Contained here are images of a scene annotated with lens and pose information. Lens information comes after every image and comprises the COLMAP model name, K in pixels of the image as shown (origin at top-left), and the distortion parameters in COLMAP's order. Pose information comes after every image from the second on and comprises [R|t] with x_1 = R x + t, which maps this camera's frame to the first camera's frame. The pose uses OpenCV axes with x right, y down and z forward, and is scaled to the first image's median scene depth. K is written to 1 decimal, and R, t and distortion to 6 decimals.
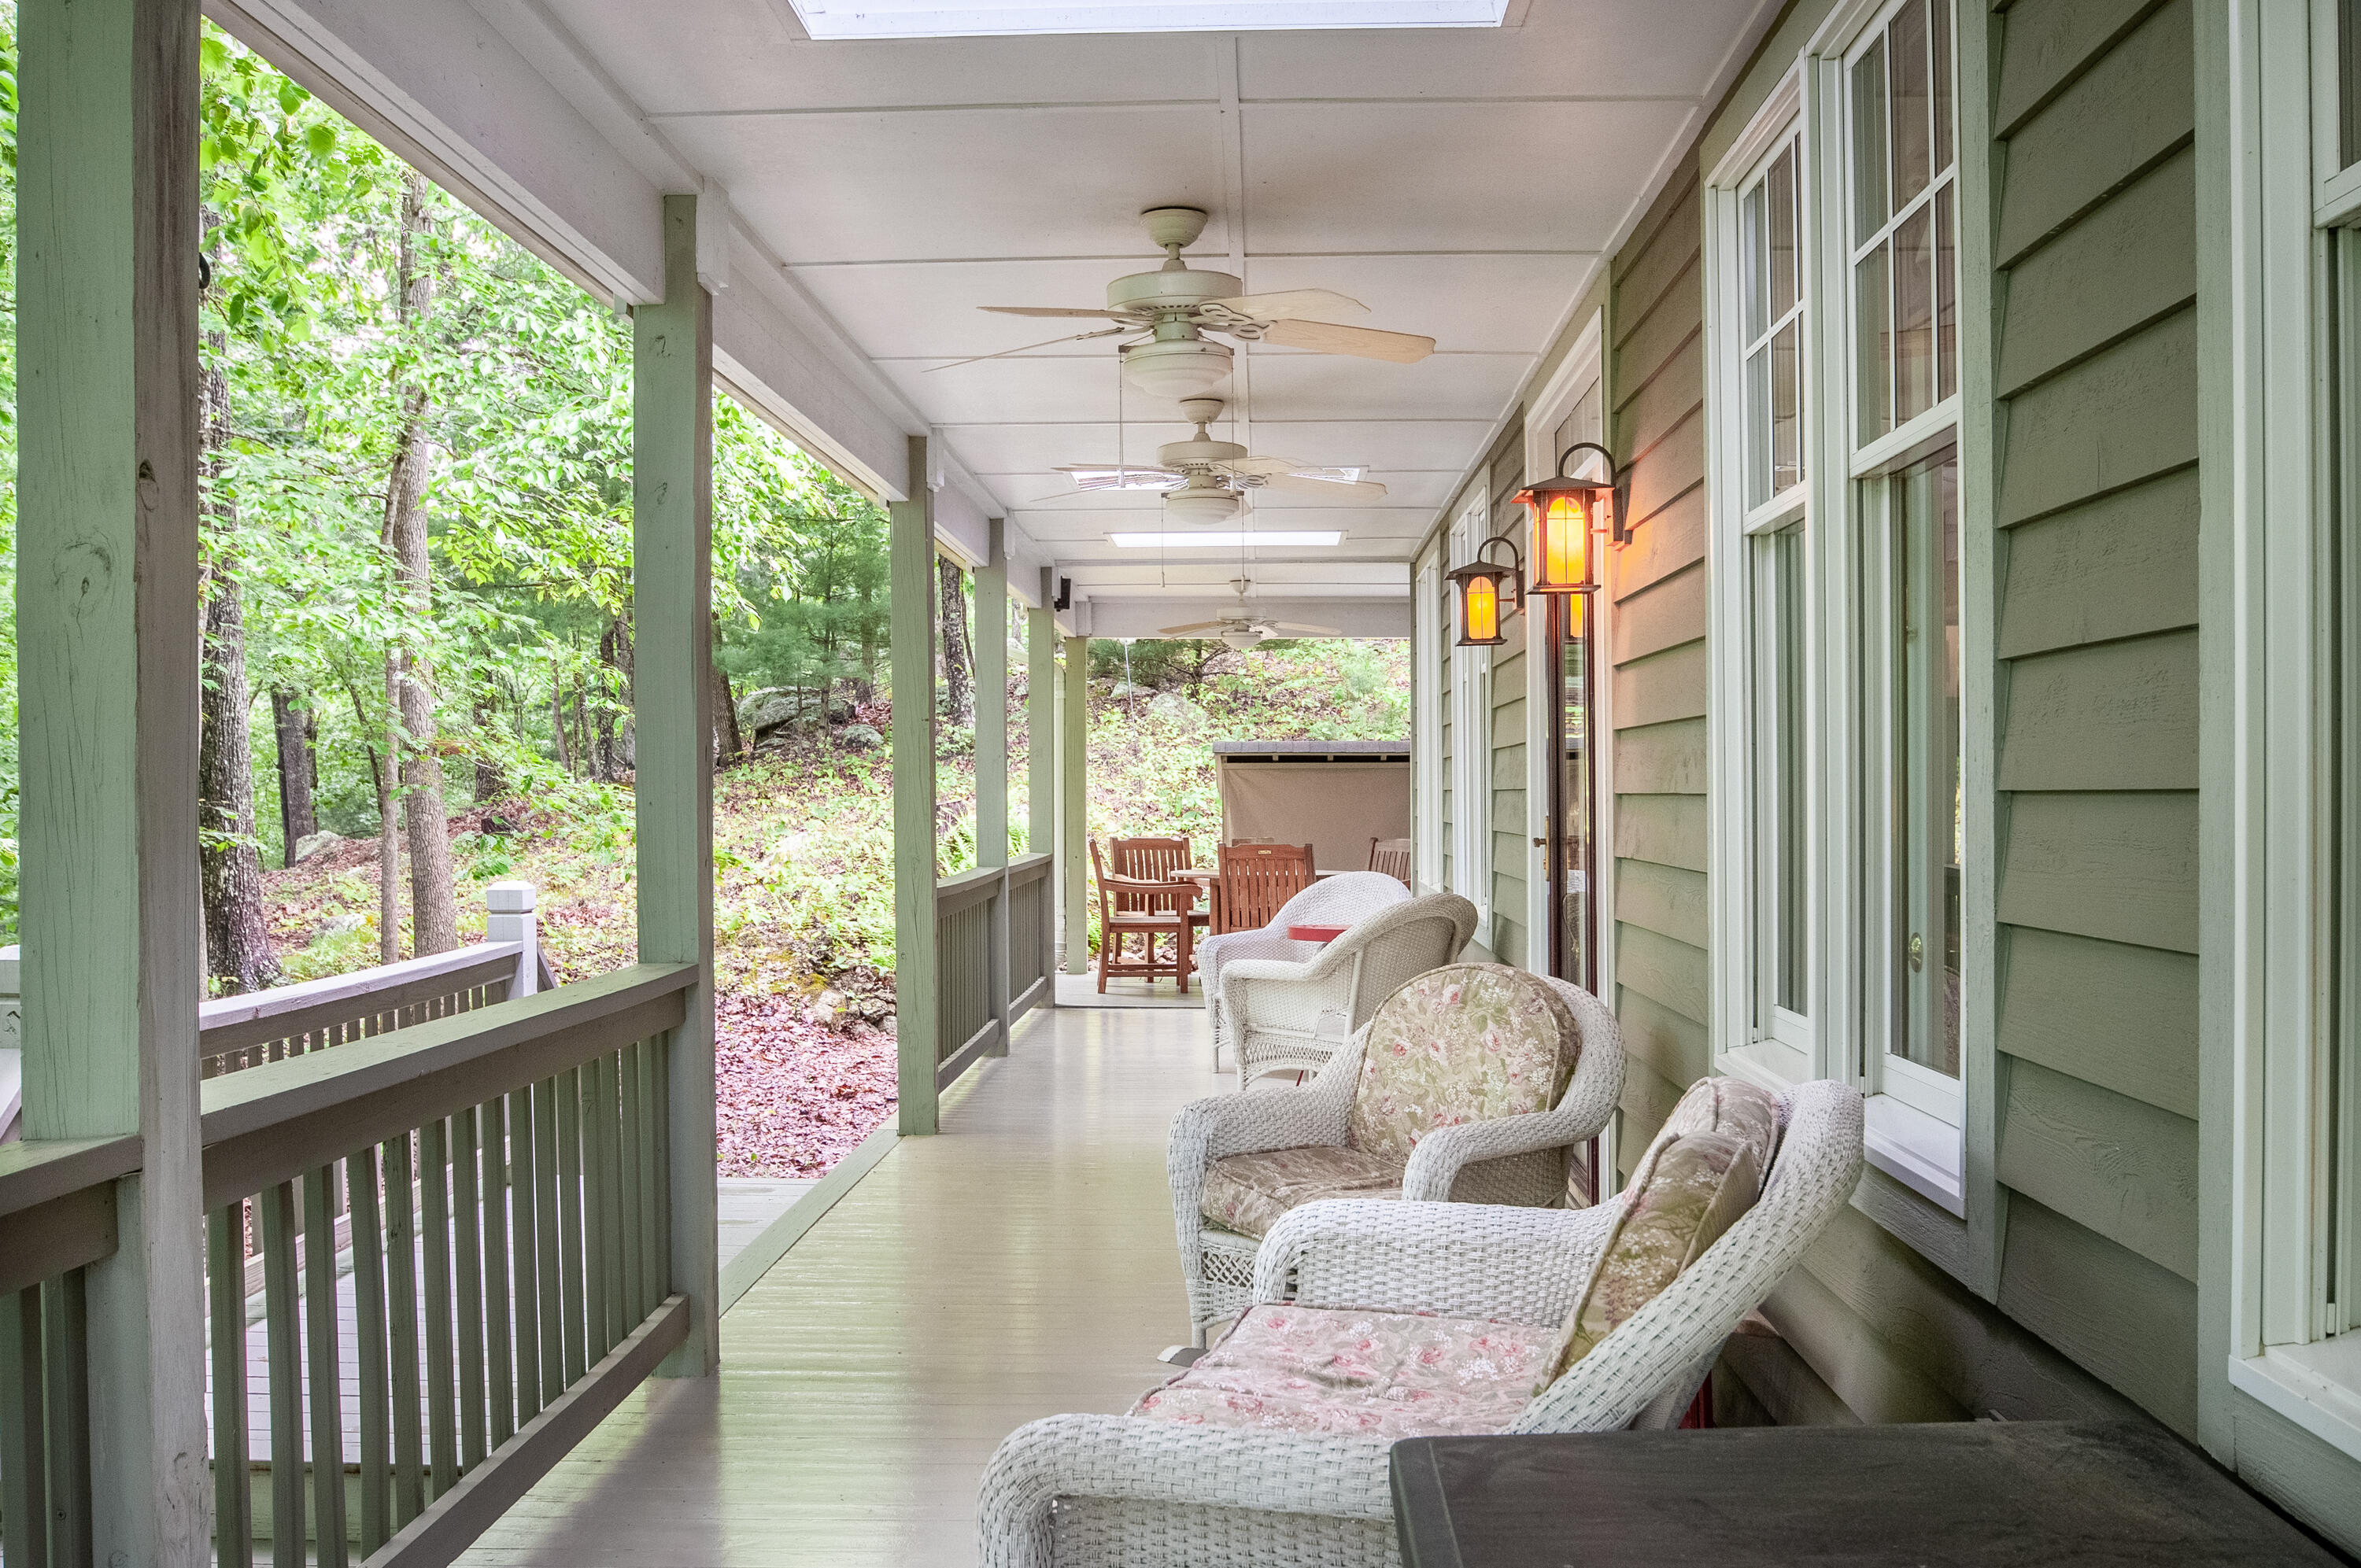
lens RADIAL K [[2067.3, 0, 1183.6], [0, 2067.3, 789.6], [0, 0, 1]] dist [-0.080292, 0.012293]
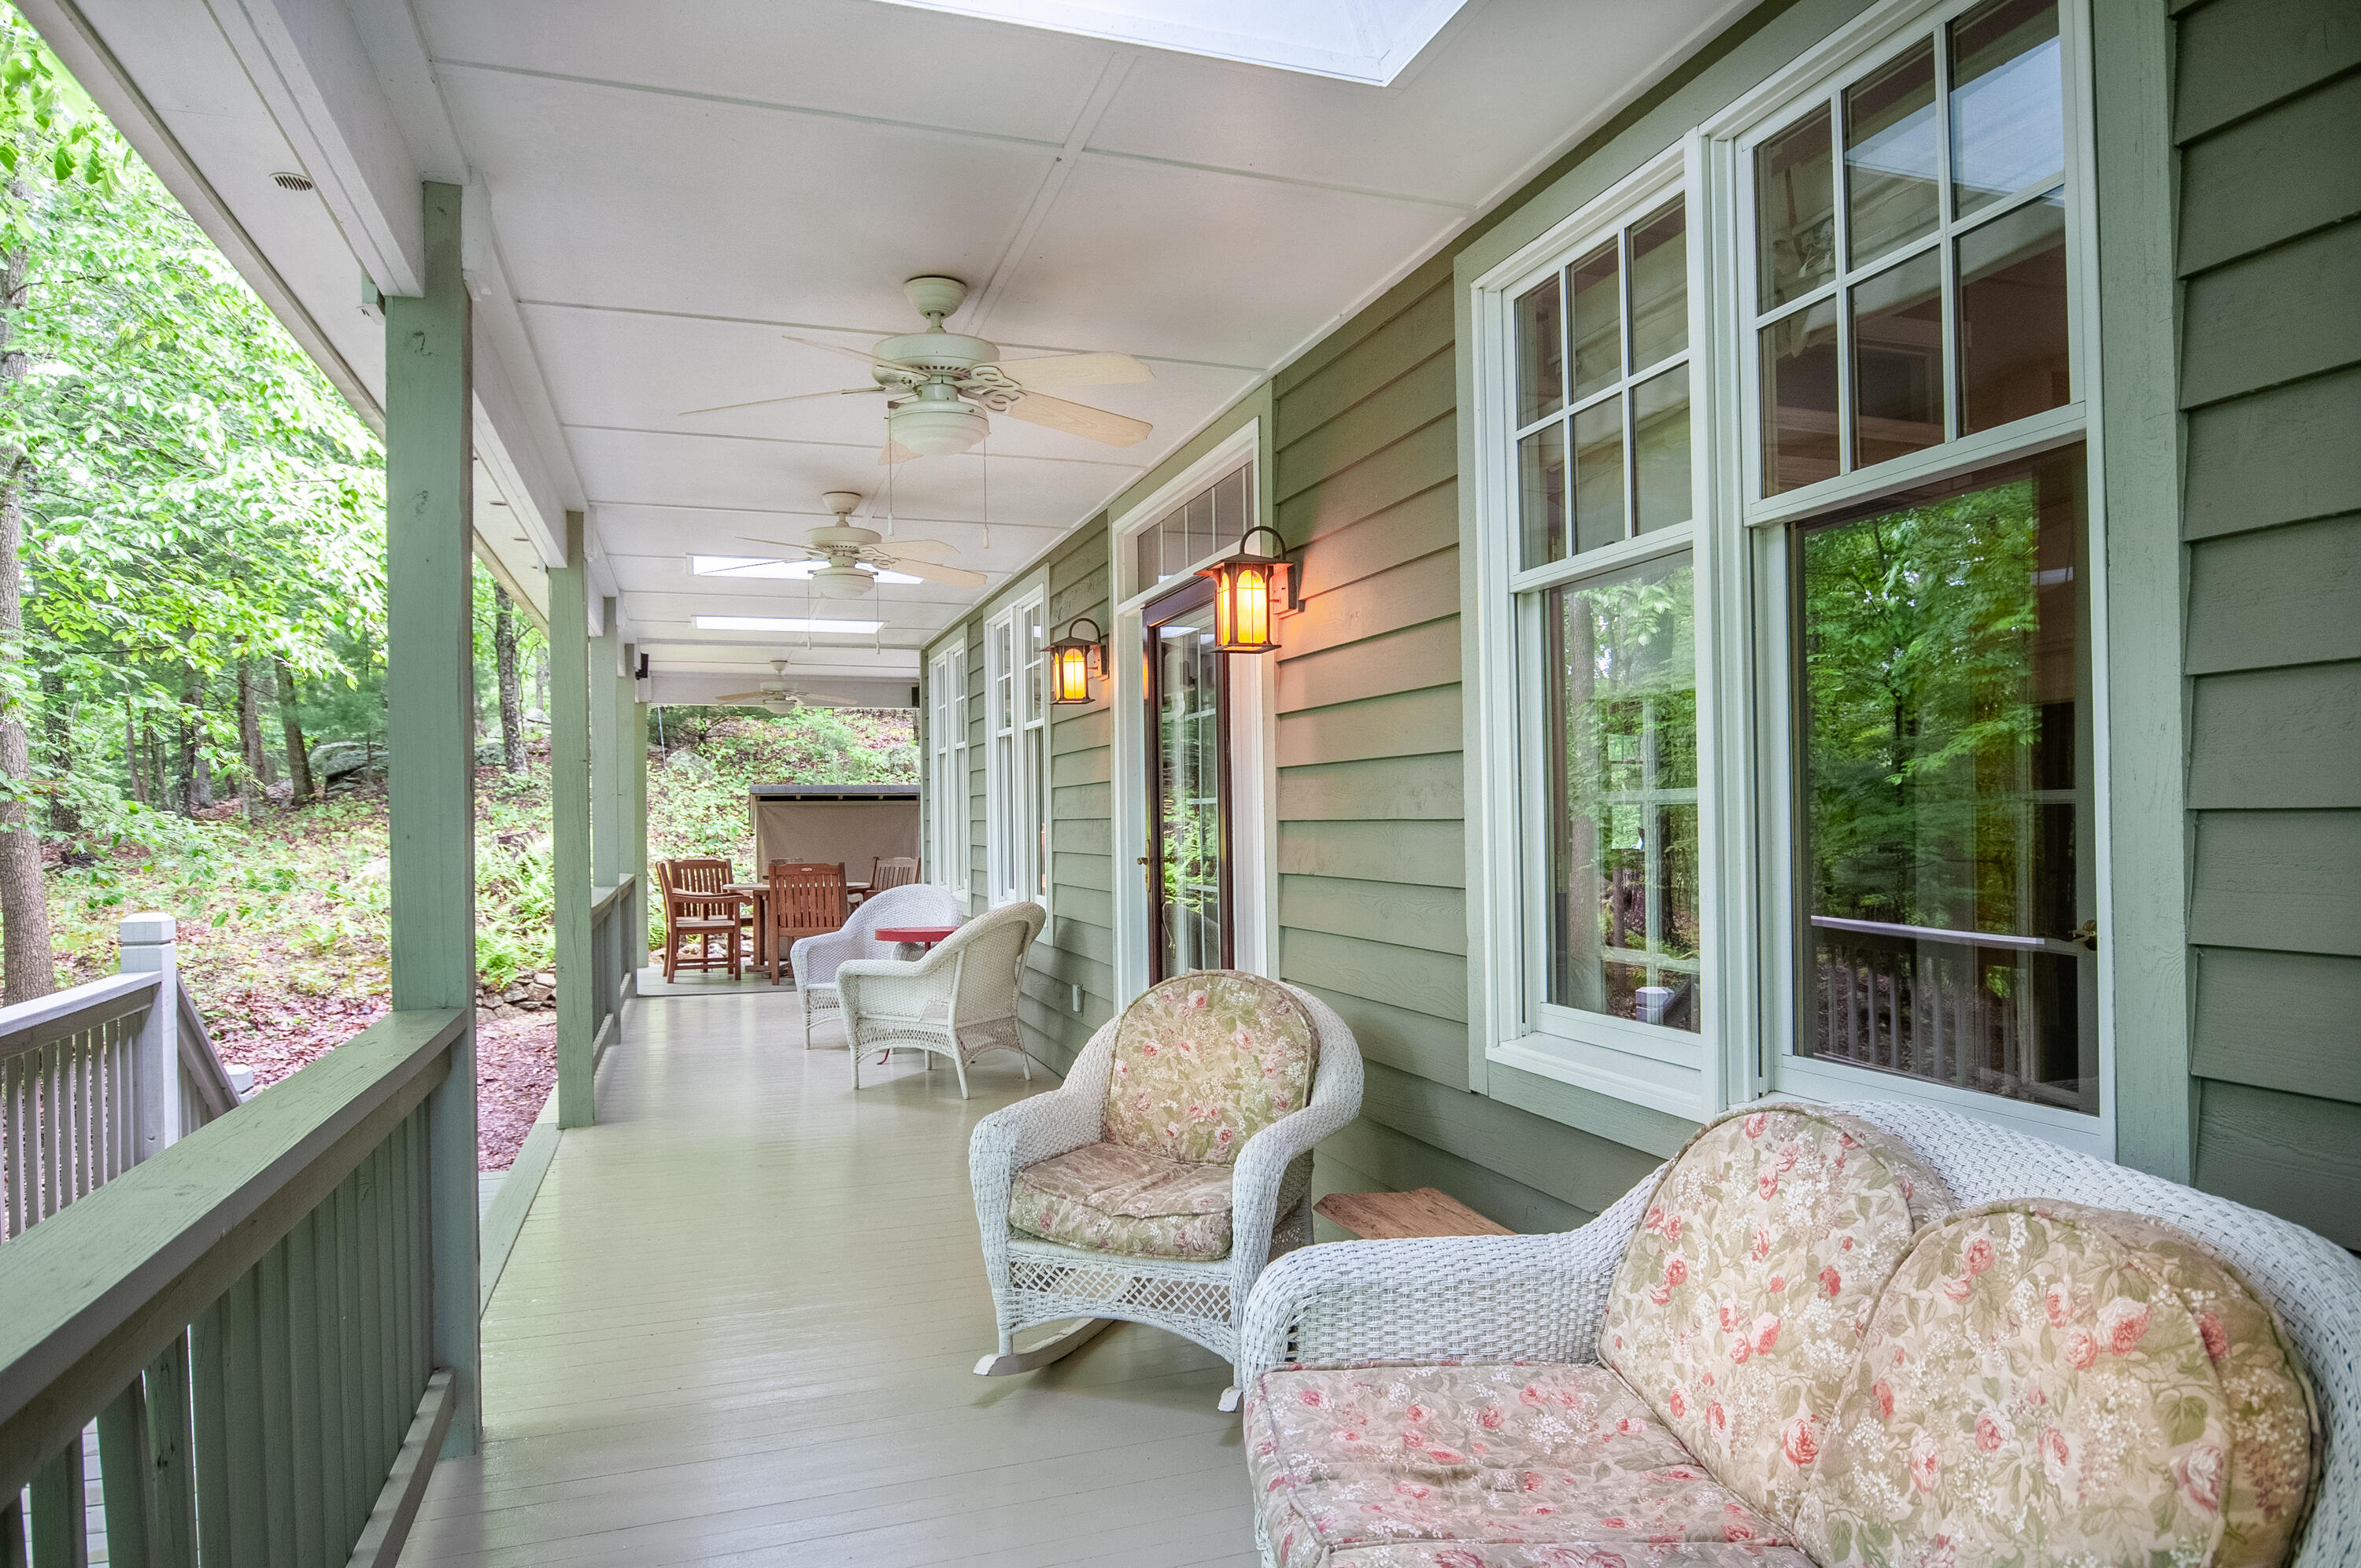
lens RADIAL K [[1407.9, 0, 1185.4], [0, 1407.9, 804.8], [0, 0, 1]] dist [-0.030417, 0.014609]
pose [[0.936782, -0.002424, 0.349904, -0.091706], [0.006454, 0.999926, -0.010351, 0.000546], [-0.349853, 0.011955, 0.936728, 0.175853]]
